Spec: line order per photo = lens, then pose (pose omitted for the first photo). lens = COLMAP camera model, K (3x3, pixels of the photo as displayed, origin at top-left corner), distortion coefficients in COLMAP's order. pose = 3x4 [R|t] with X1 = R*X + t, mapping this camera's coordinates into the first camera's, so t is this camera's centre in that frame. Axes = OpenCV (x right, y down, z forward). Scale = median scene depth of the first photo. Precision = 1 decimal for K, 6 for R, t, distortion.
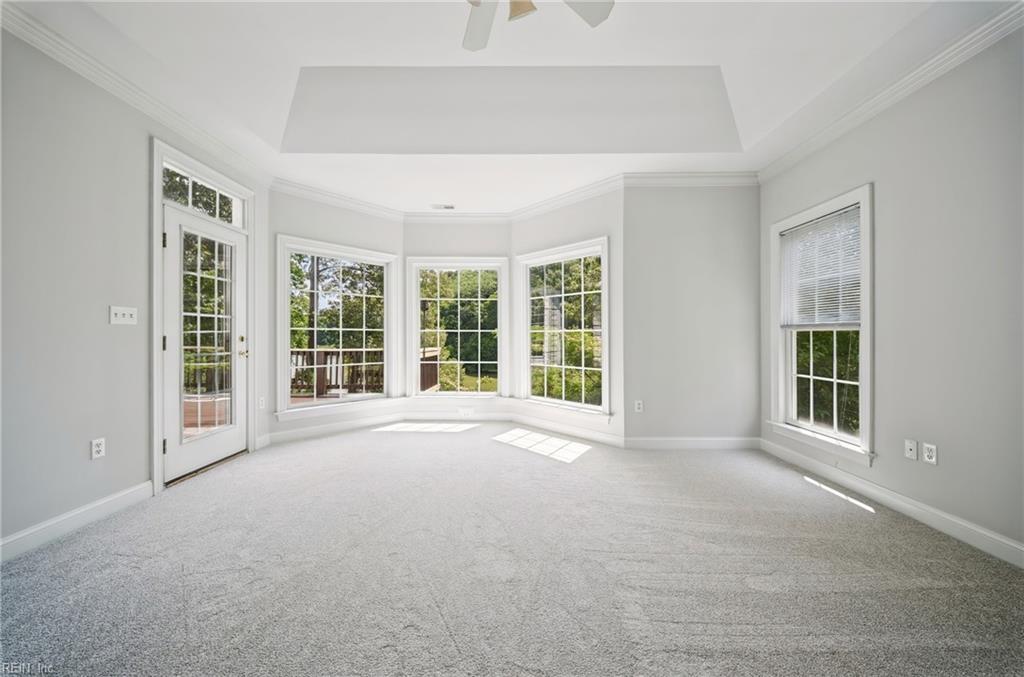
lens RADIAL K [[353.8, 0, 510.1], [0, 353.8, 336.5], [0, 0, 1]] dist [0.002825, -0.000506]
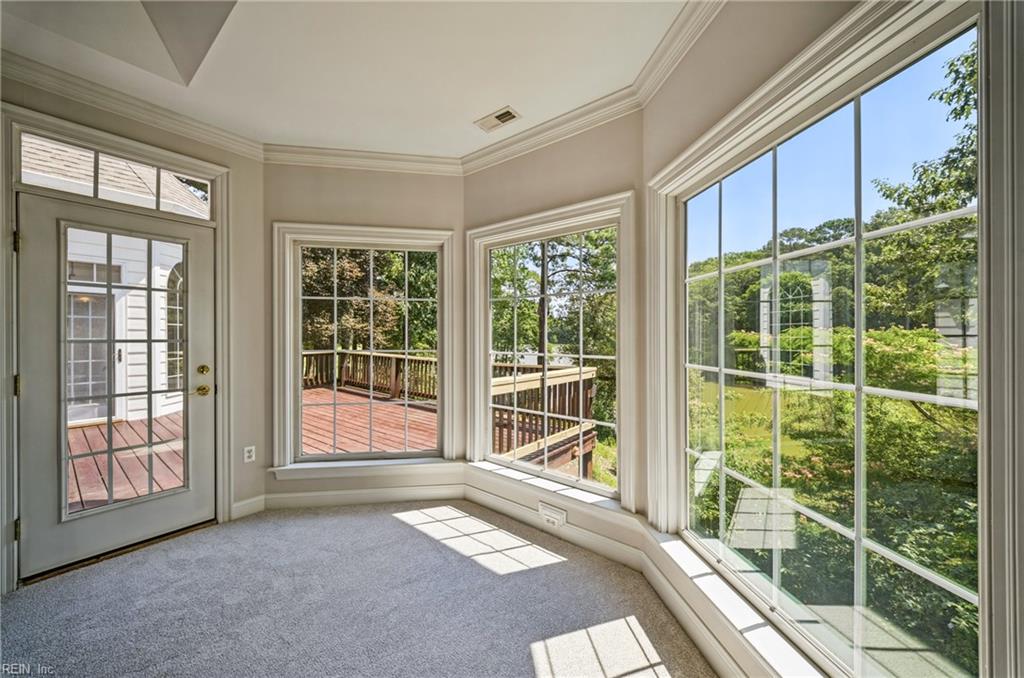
lens RADIAL K [[353.8, 0, 514.7], [0, 353.8, 337.6], [0, 0, 1]] dist [0.002825, -0.000506]
pose [[0.794776, 0.001373, -0.606901, 0.152058], [0.001752, 0.999988, 0.004557, -0.046929], [0.606900, -0.004685, 0.794764, 0.601267]]
